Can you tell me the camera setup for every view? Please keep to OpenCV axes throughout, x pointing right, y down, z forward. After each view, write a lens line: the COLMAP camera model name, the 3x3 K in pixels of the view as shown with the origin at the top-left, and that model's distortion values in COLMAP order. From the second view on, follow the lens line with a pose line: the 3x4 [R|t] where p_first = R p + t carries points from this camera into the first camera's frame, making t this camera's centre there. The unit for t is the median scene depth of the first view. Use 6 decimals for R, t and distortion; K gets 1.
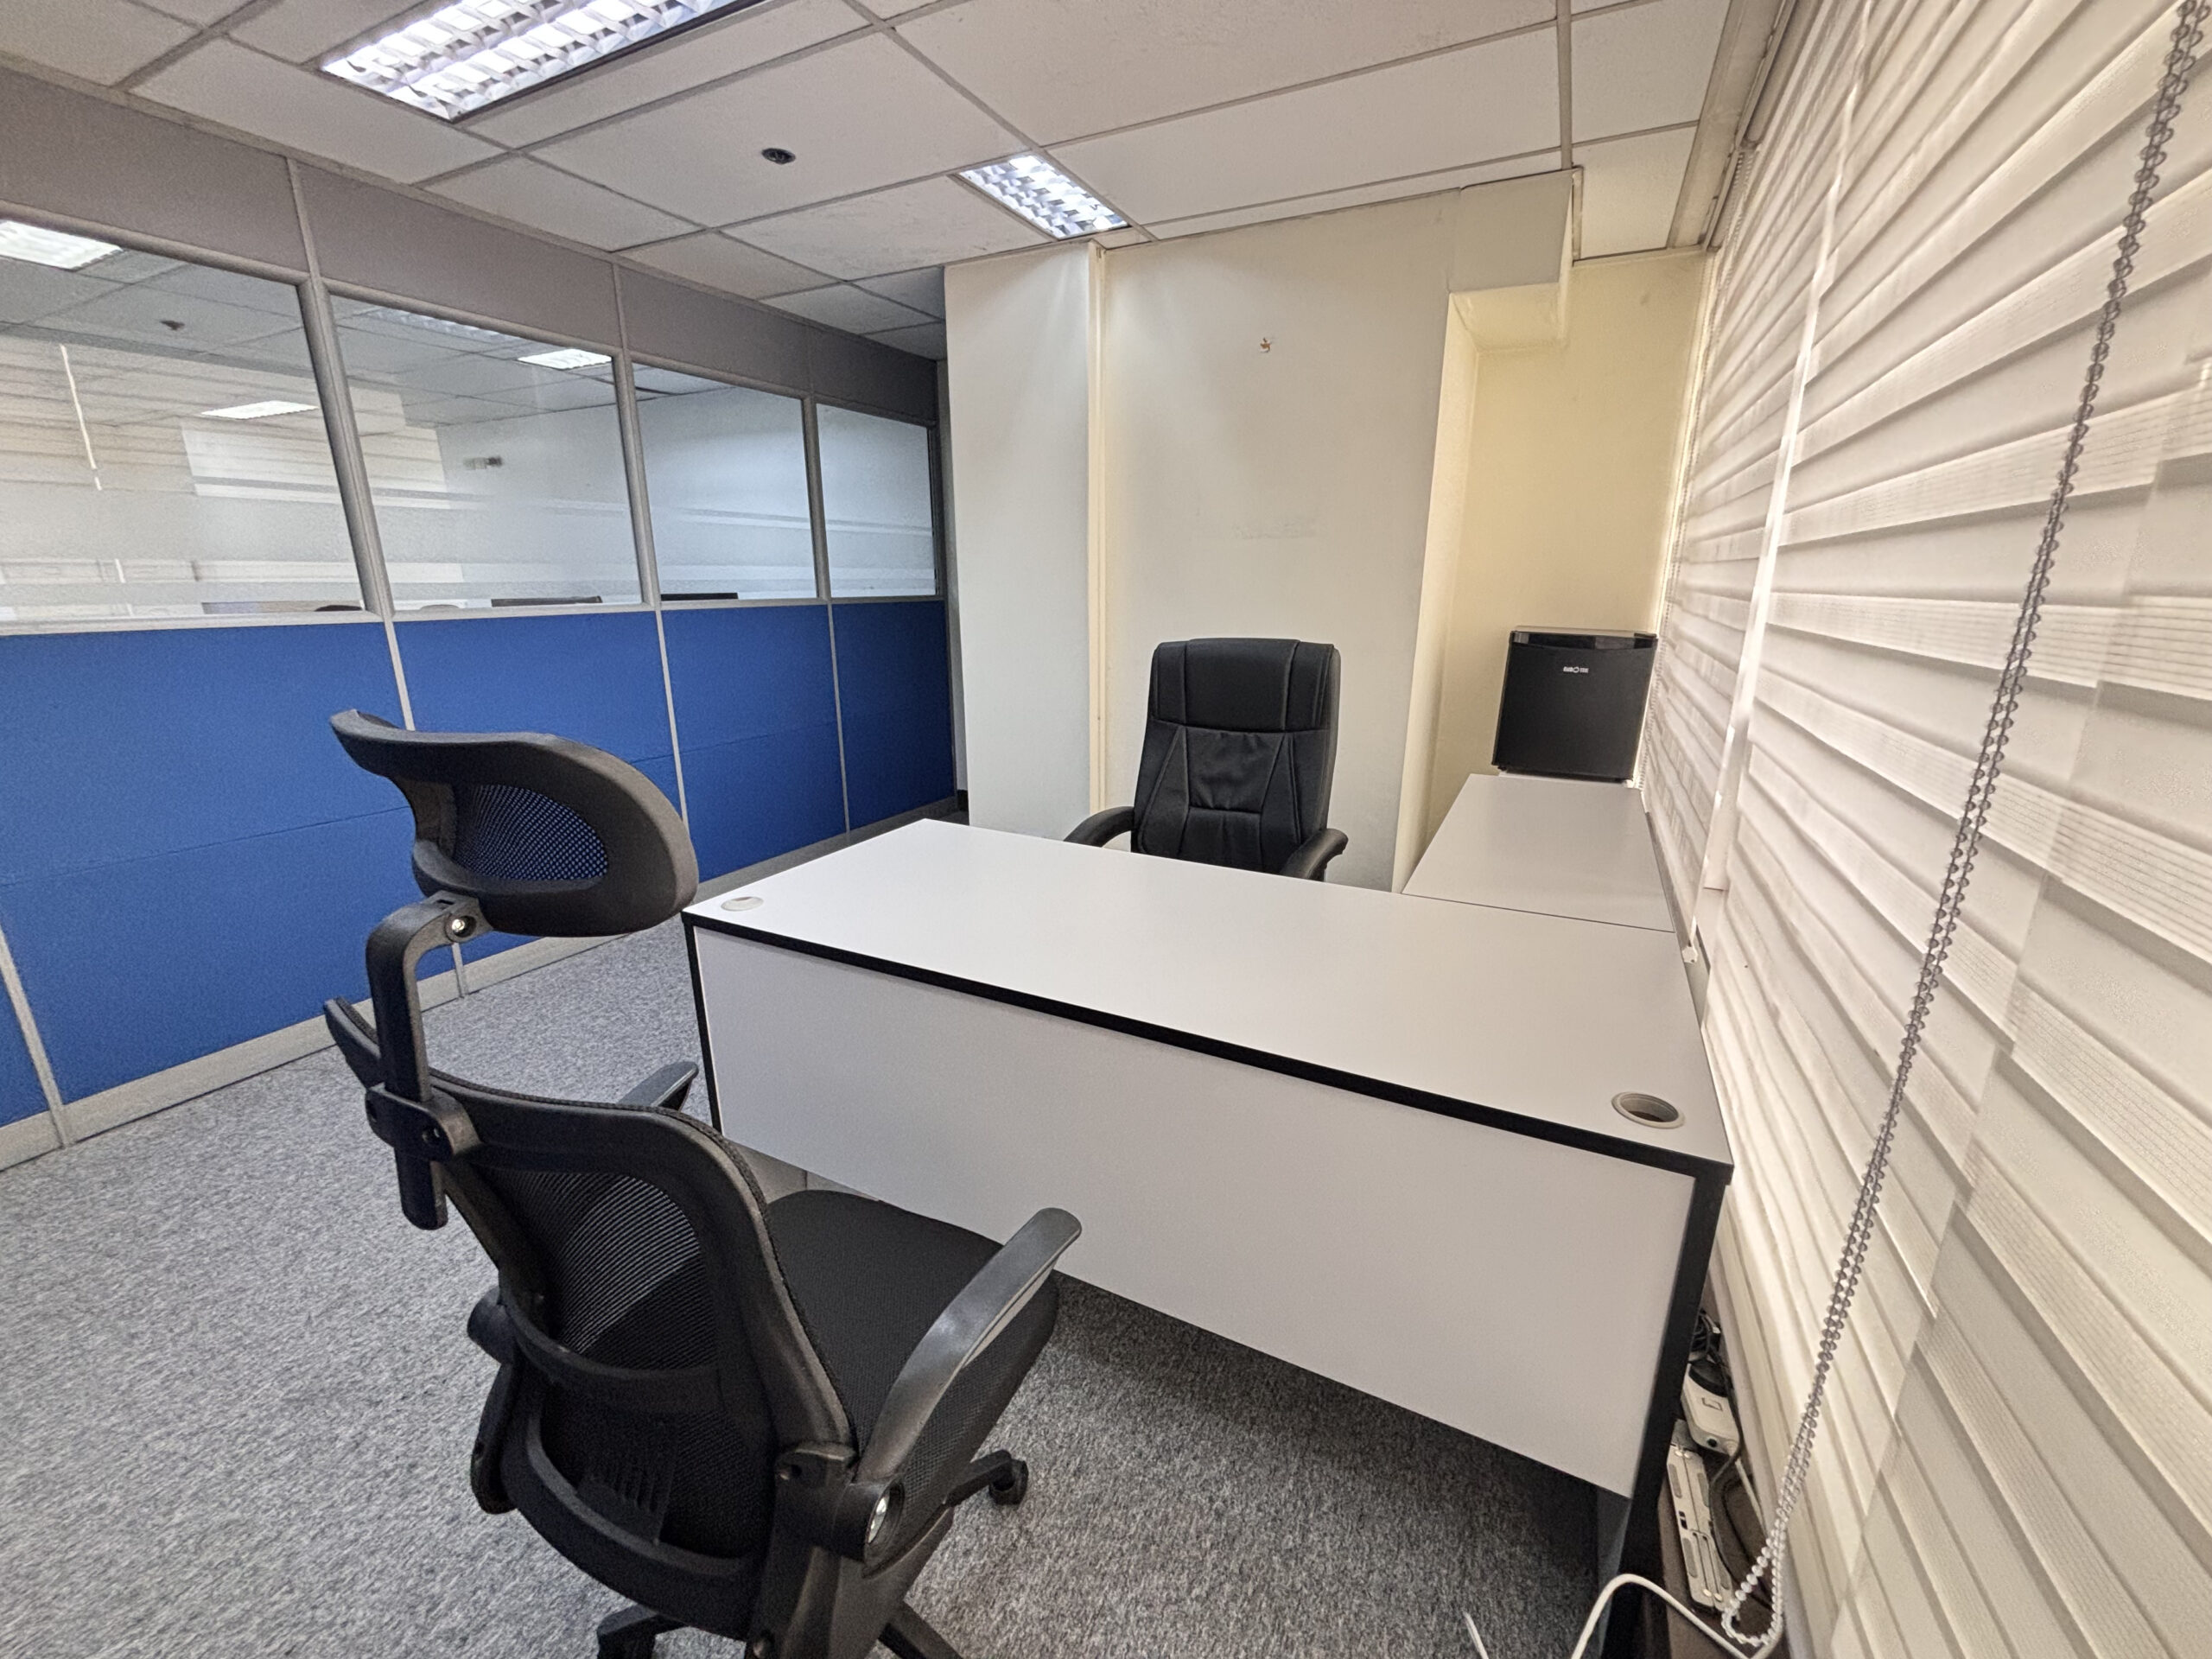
lens RADIAL K [[894.7, 0, 1095.0], [0, 894.7, 817.5], [0, 0, 1]] dist [0.001251, -0.000240]
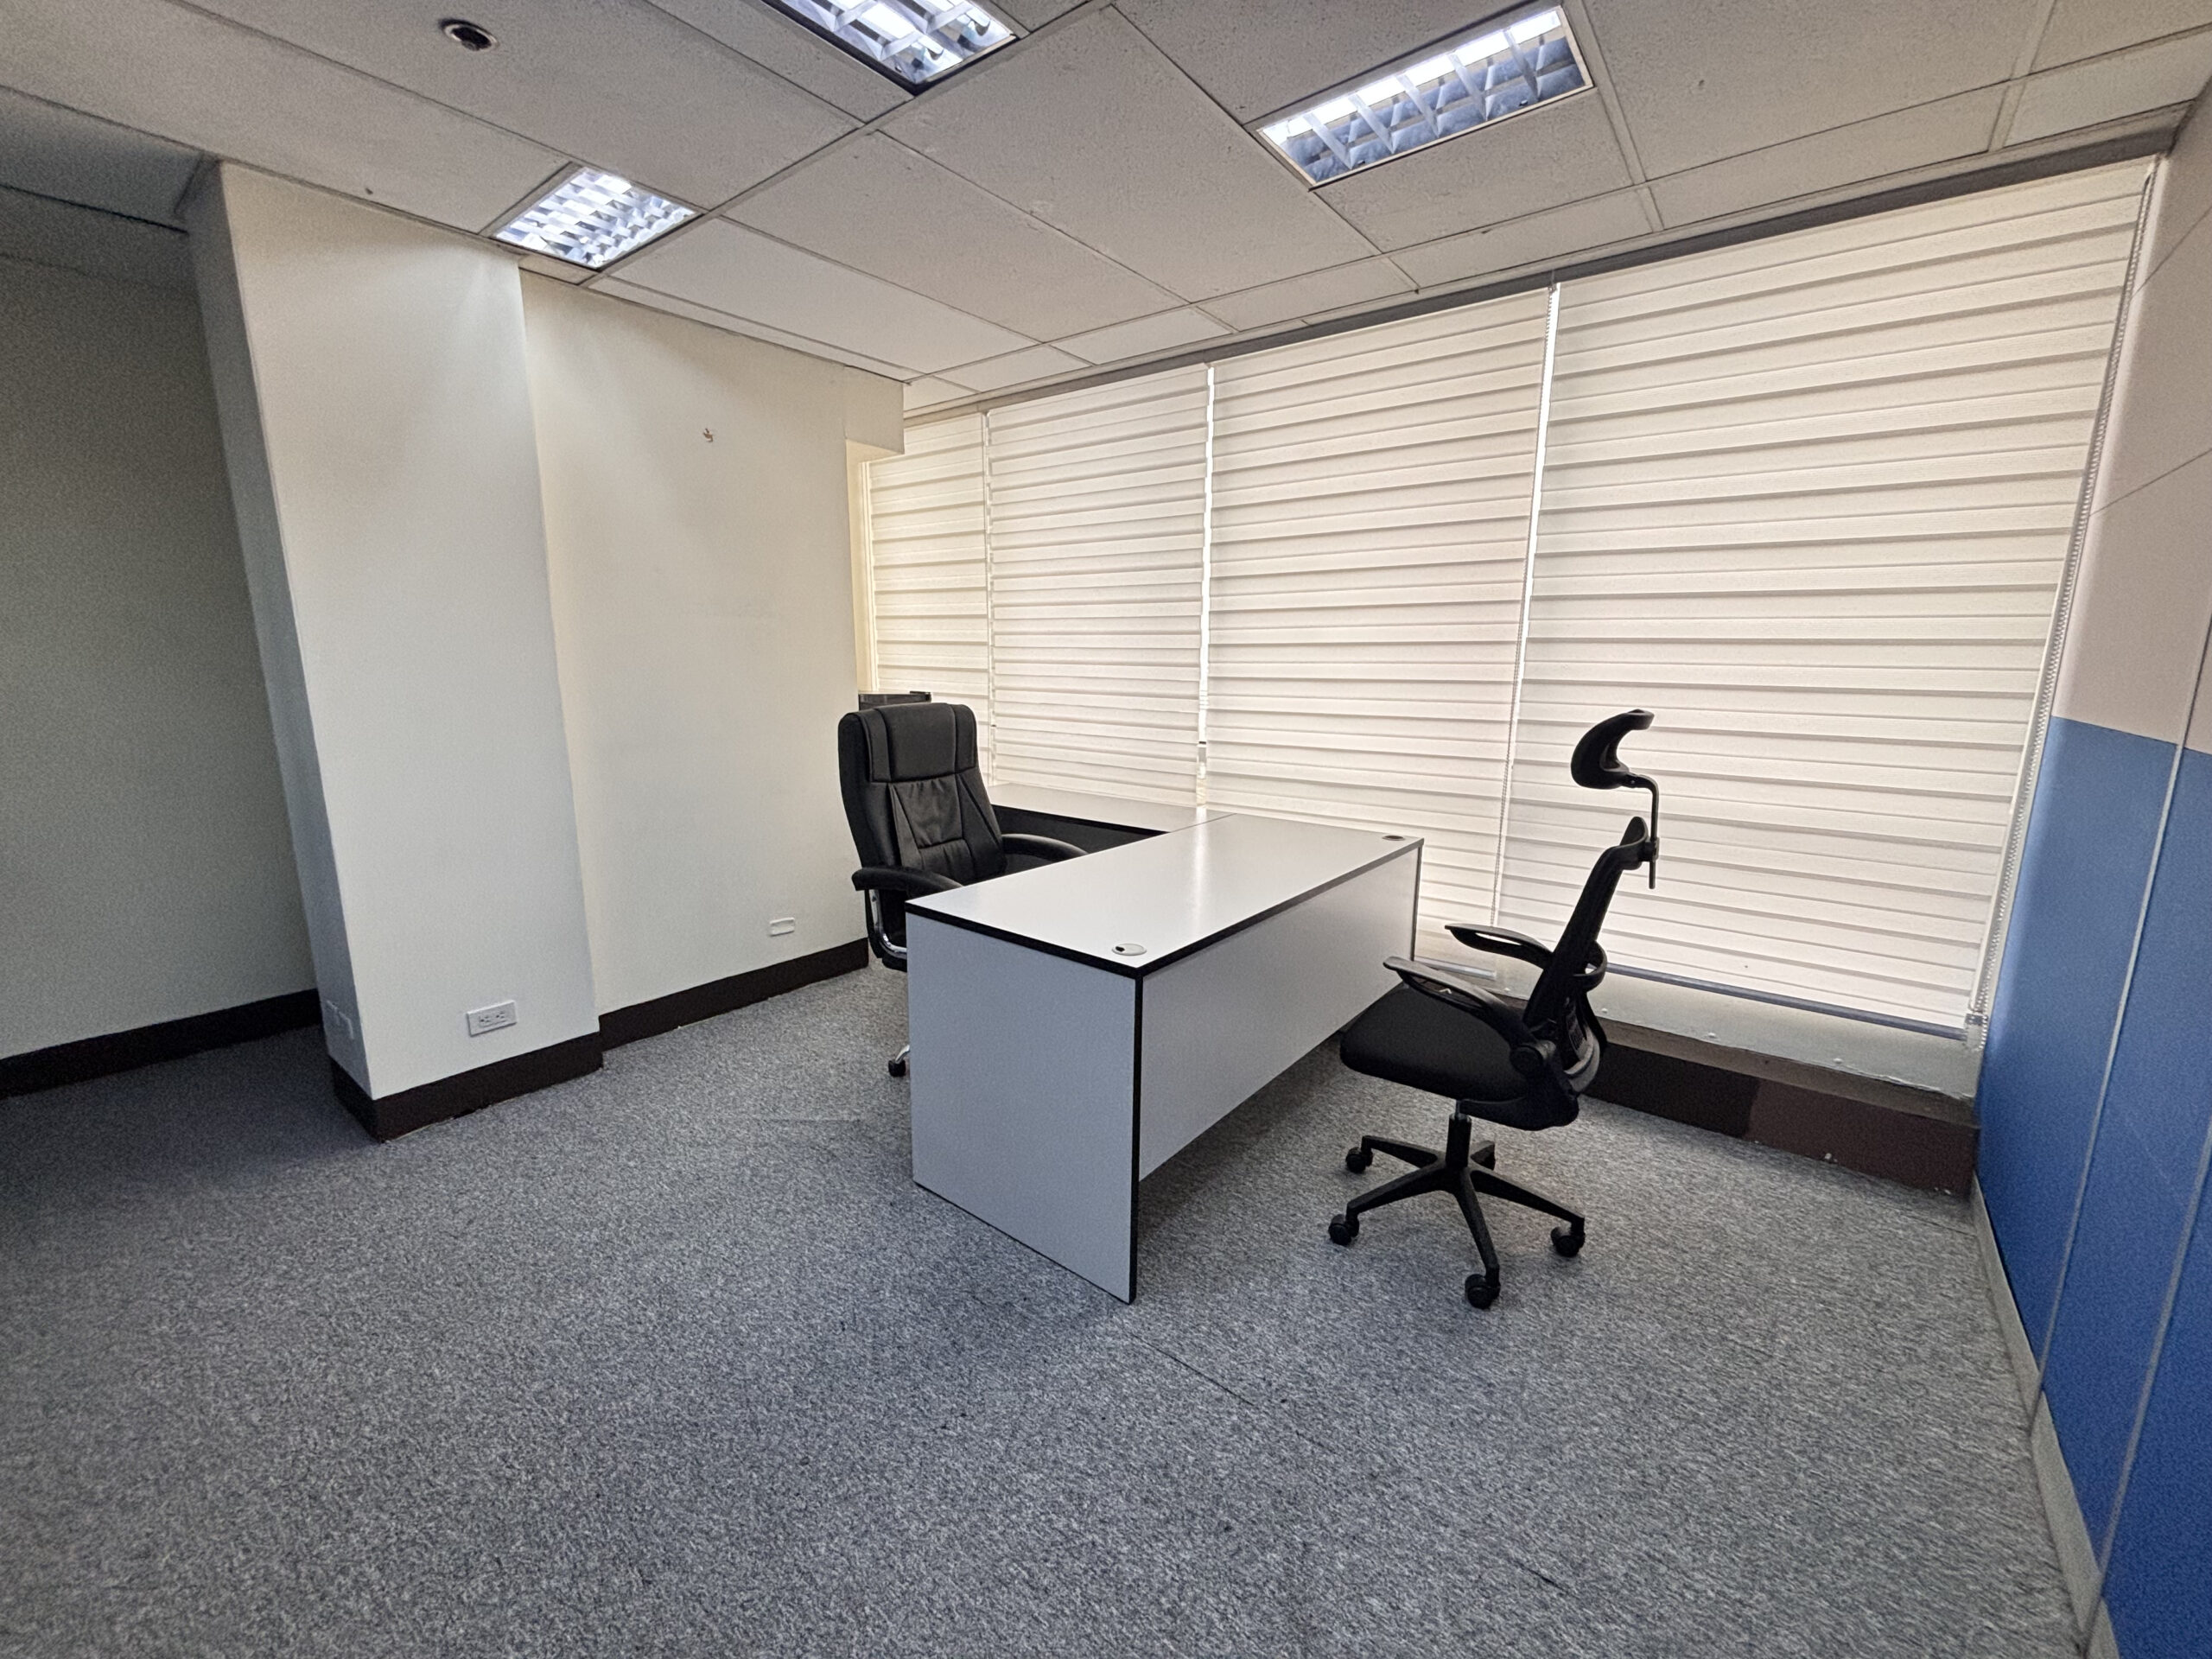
lens RADIAL K [[894.7, 0, 1103.5], [0, 894.7, 824.1], [0, 0, 1]] dist [0.001251, -0.000240]
pose [[0.190076, -0.186773, 0.963840, -1.621539], [0.253718, 0.957733, 0.135555, -0.236389], [-0.948419, 0.218778, 0.229430, 0.842909]]
